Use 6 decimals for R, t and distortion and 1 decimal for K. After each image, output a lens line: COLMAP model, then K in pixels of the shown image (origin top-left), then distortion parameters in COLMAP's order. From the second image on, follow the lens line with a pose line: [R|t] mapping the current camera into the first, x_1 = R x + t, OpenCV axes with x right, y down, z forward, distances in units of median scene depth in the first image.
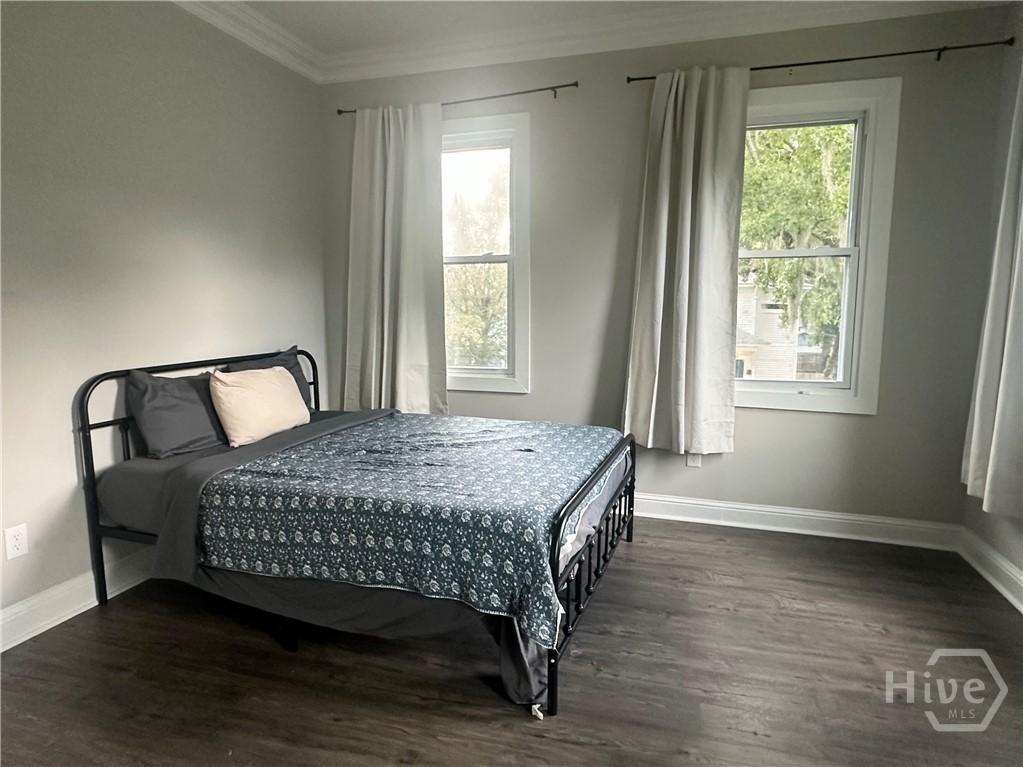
lens RADIAL K [[599.2, 0, 511.5], [0, 599.2, 383.5], [0, 0, 1]] dist [0.001052, 0.000835]
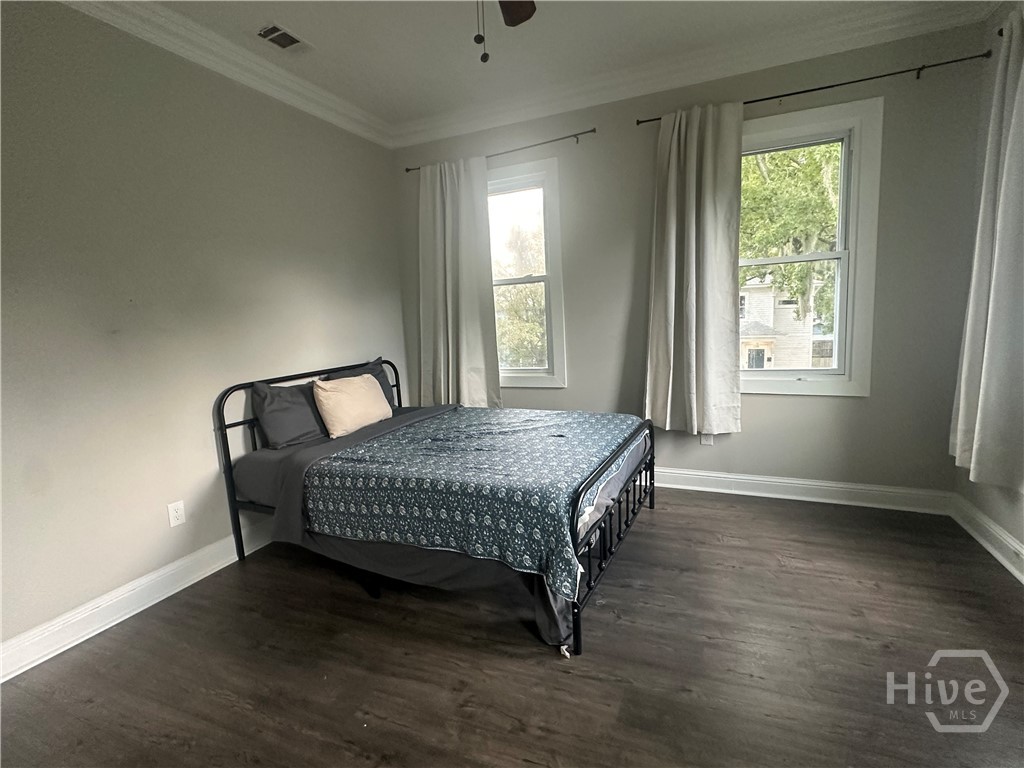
lens RADIAL K [[483.2, 0, 513.5], [0, 483.2, 383.2], [0, 0, 1]] dist [0.001497, 0.000057]
pose [[0.992918, -0.036608, -0.113021, 0.051015], [0.037975, 0.999229, 0.009966, -0.009629], [0.112569, -0.014187, 0.993543, 0.012103]]
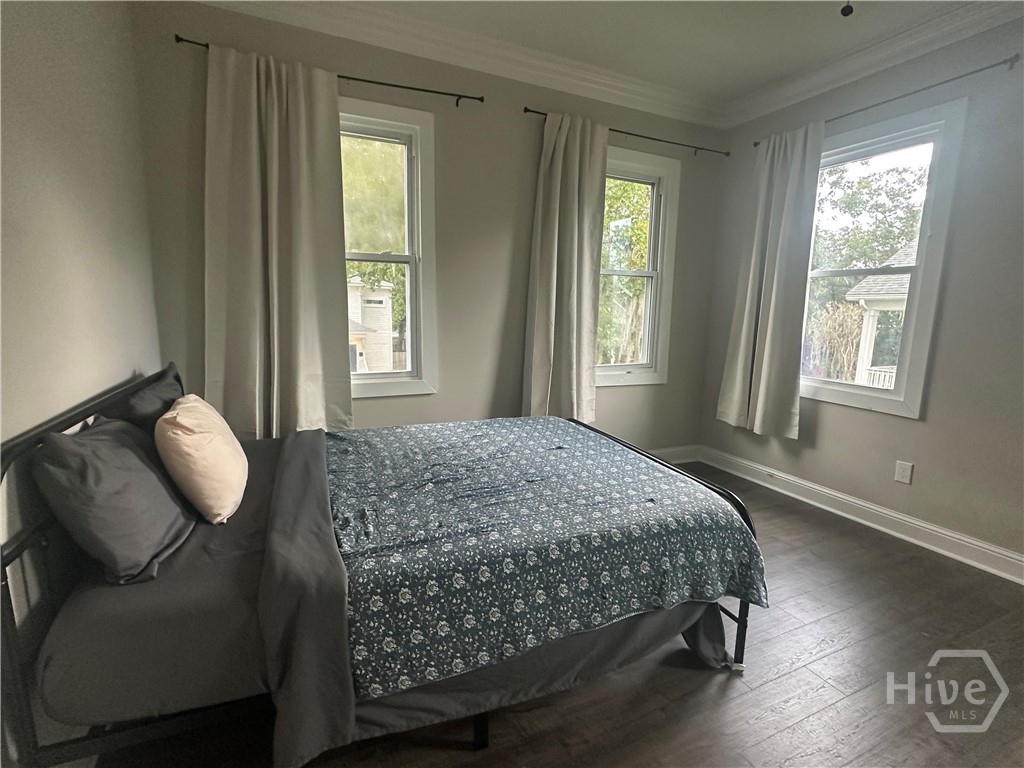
lens RADIAL K [[482.3, 0, 509.9], [0, 482.3, 385.8], [0, 0, 1]] dist [-0.001010, -0.000005]
pose [[0.744371, -0.097617, 0.660593, -0.630347], [0.066596, 0.995178, 0.072018, -0.070737], [-0.664438, -0.009615, 0.747282, 0.435542]]
